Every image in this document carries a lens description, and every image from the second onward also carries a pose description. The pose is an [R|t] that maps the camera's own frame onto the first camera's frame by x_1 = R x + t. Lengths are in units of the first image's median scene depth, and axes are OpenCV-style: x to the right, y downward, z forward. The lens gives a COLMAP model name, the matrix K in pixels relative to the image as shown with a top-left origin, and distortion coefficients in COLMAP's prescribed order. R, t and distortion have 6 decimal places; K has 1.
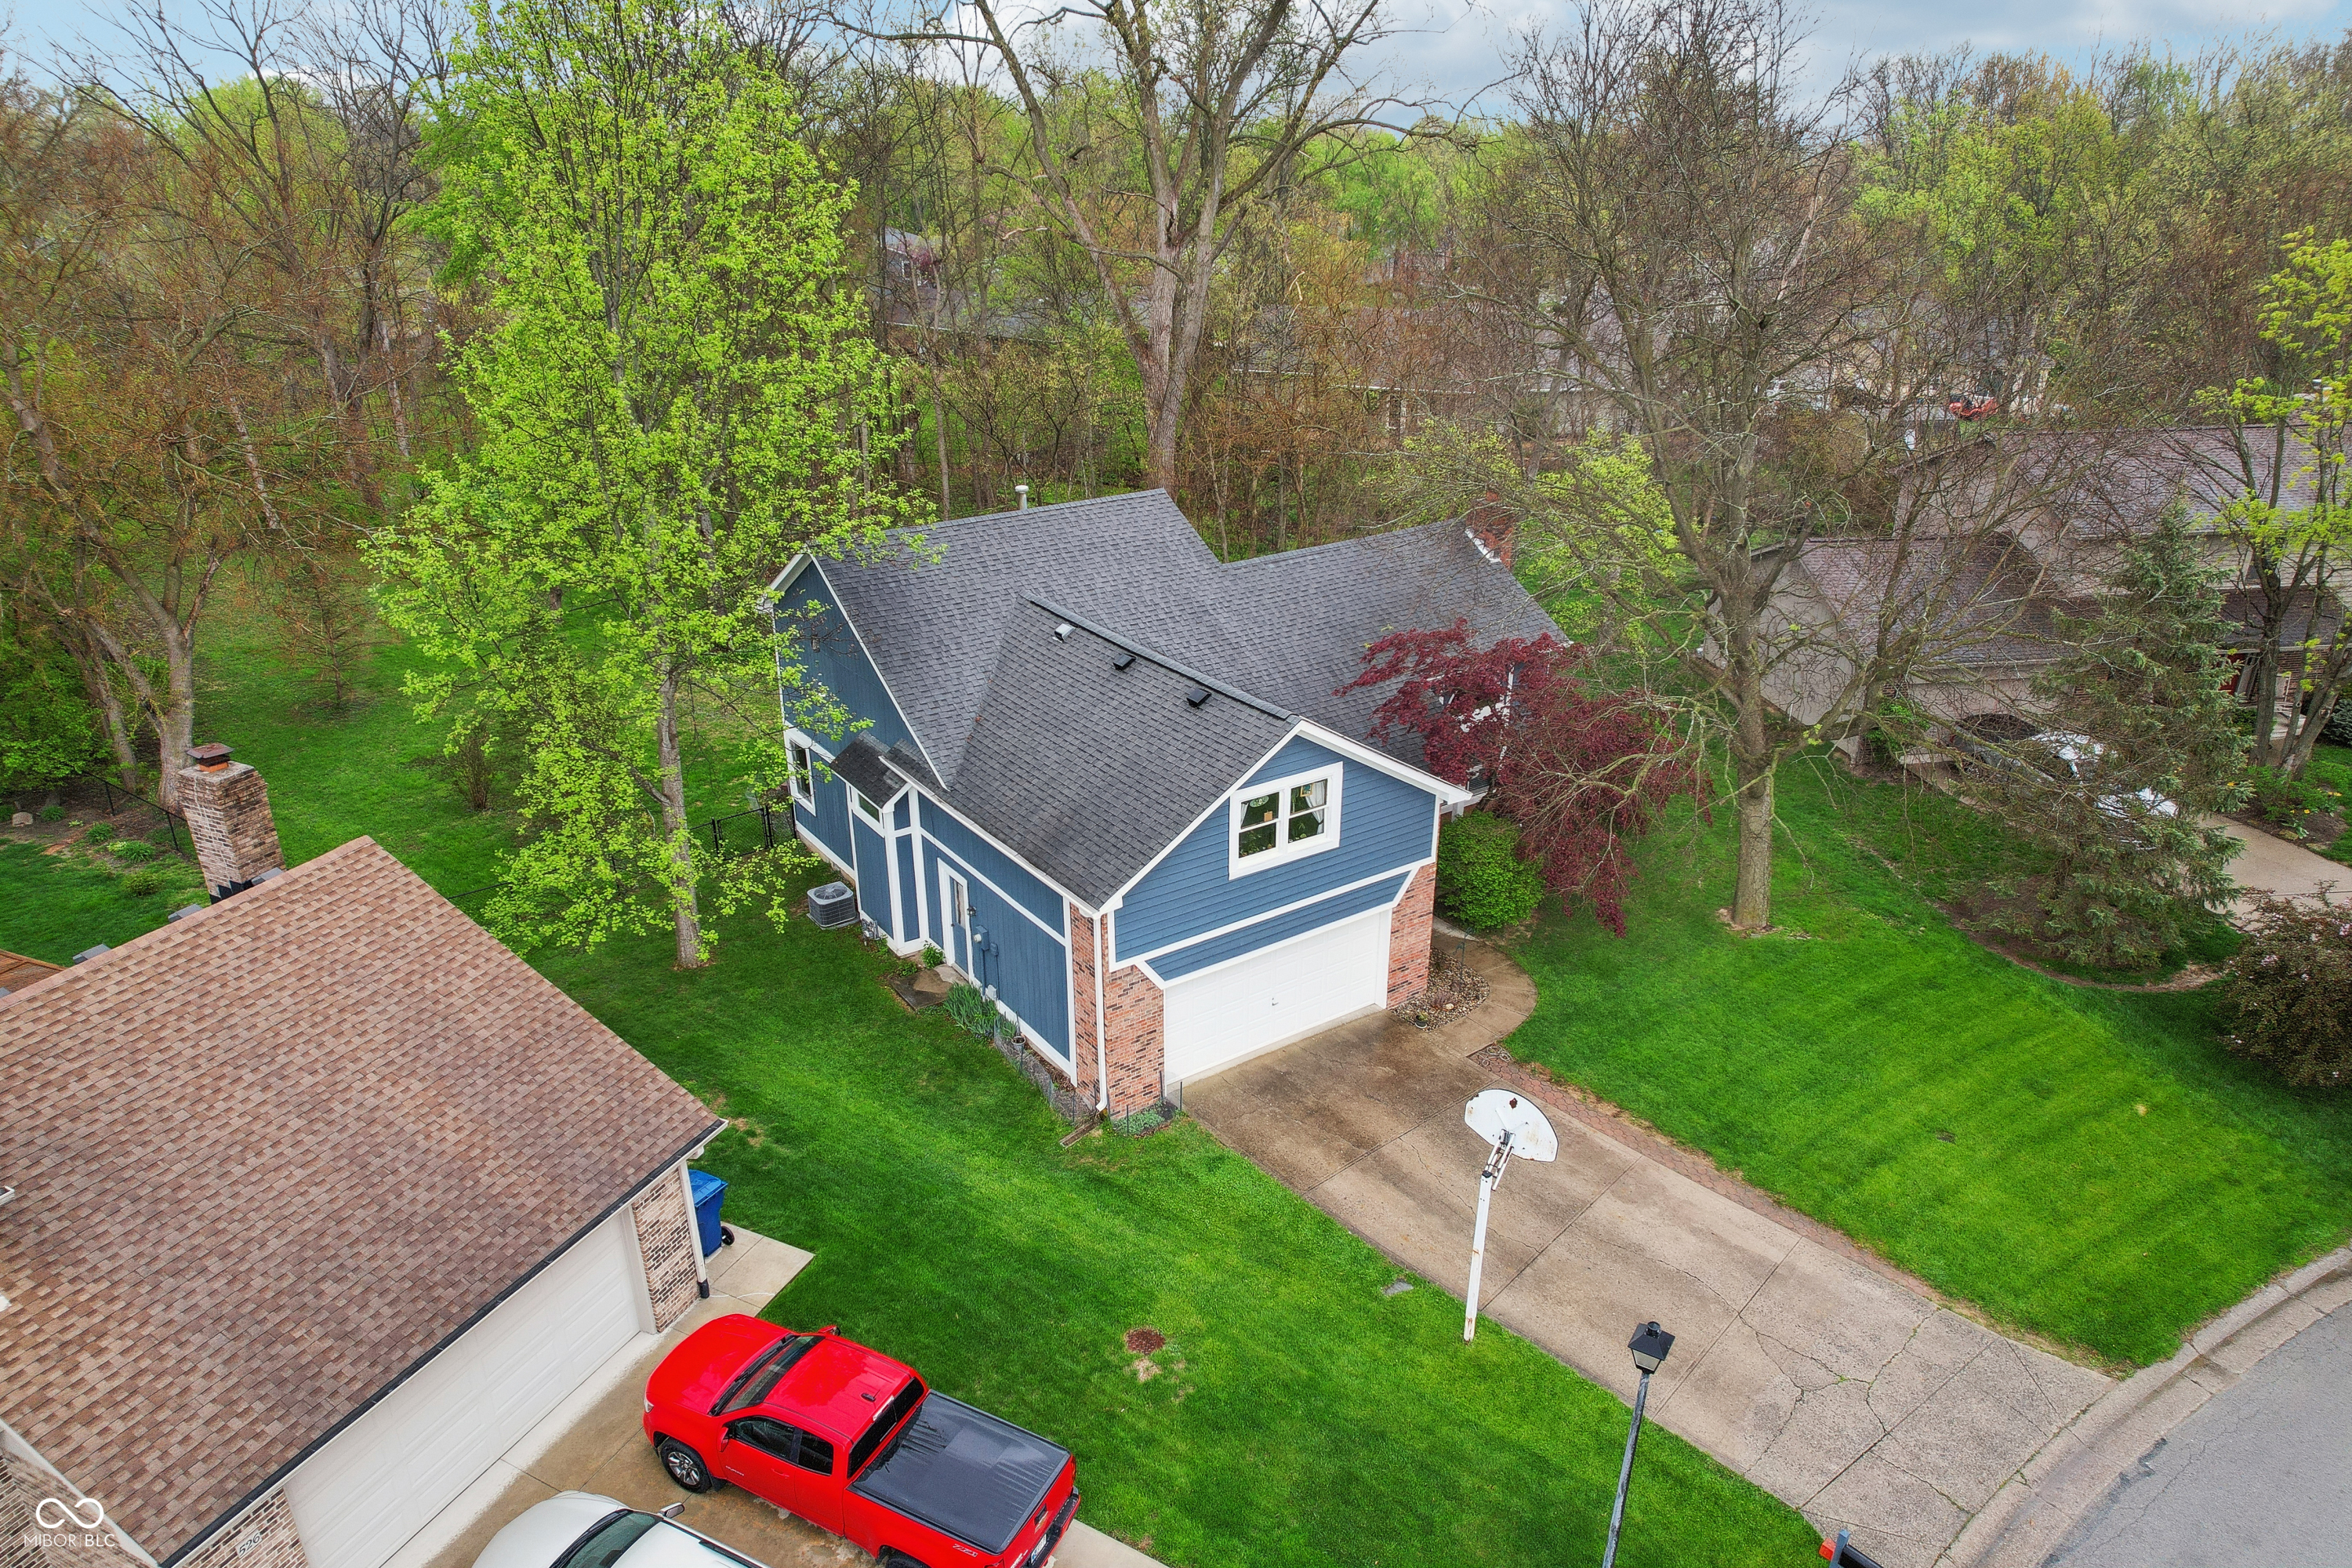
lens RADIAL K [[1481.6, 0, 1176.4], [0, 1481.6, 785.9], [0, 0, 1]] dist [-0.007754, 0.009965]
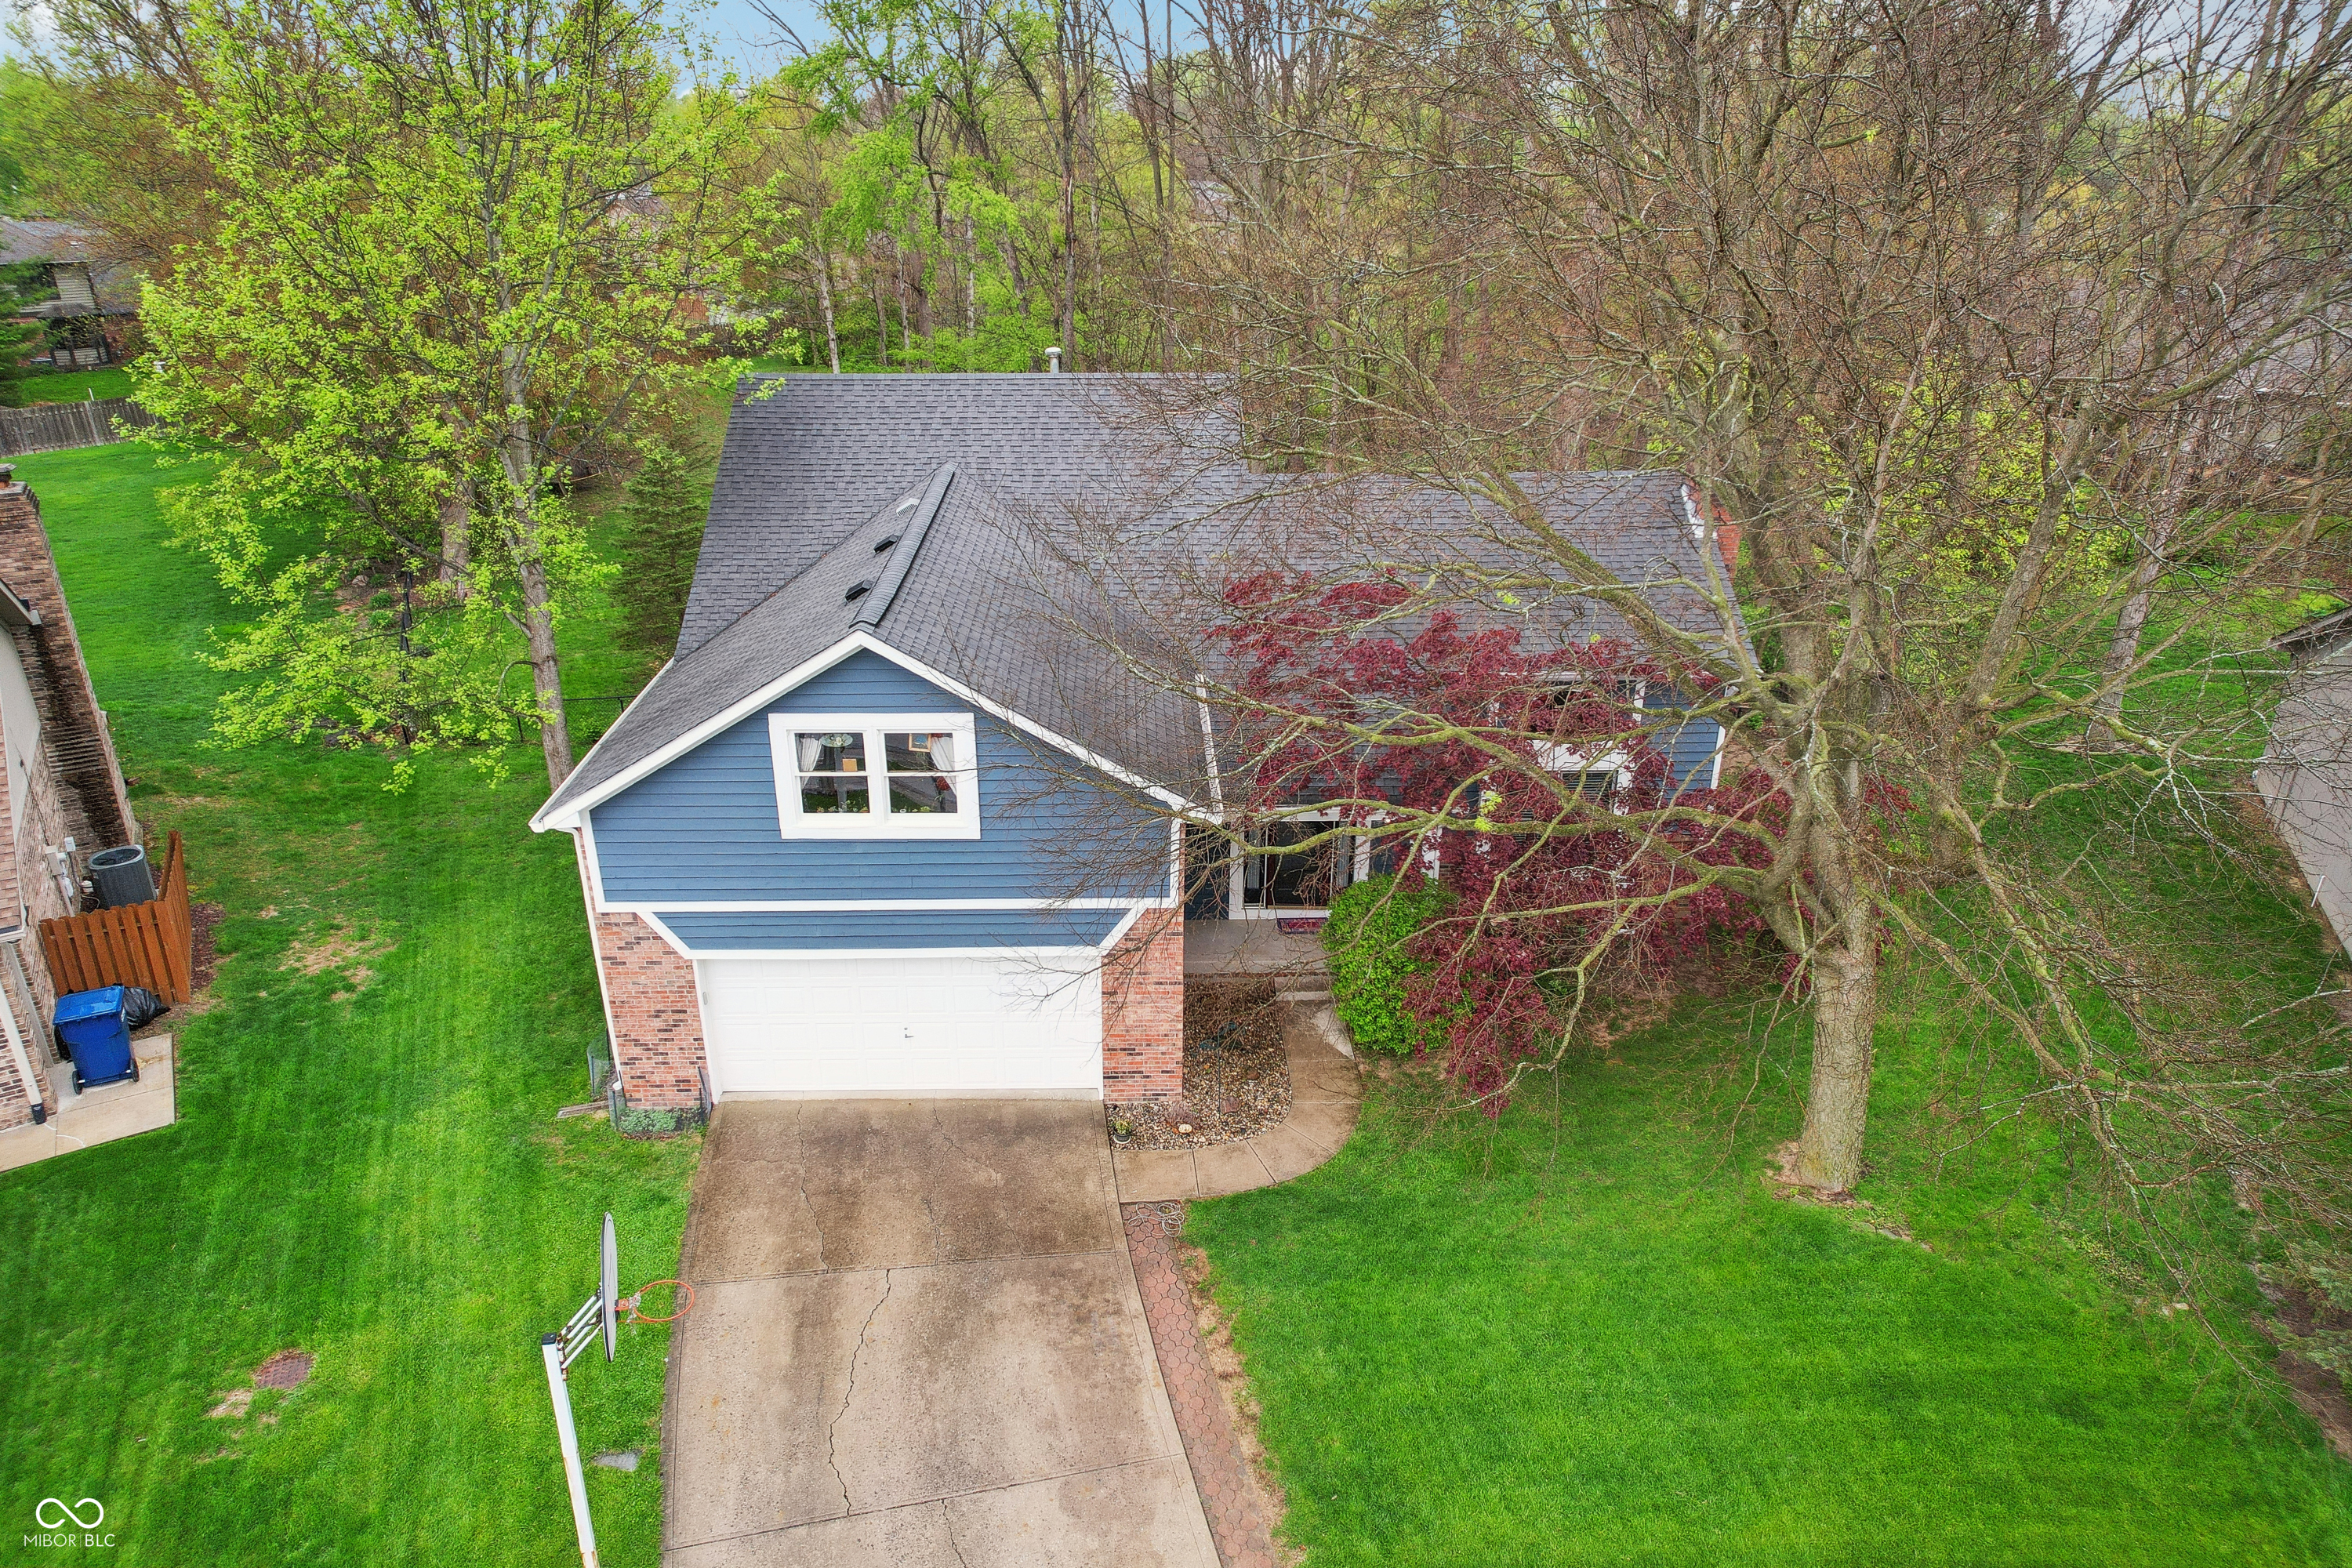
lens RADIAL K [[1481.6, 0, 1172.9], [0, 1481.6, 783.2], [0, 0, 1]] dist [-0.007754, 0.009965]
pose [[0.833956, 0.209306, -0.510595, 0.547729], [-0.215520, 0.975329, 0.047802, -0.037698], [0.508004, 0.070179, 0.858491, 0.462633]]
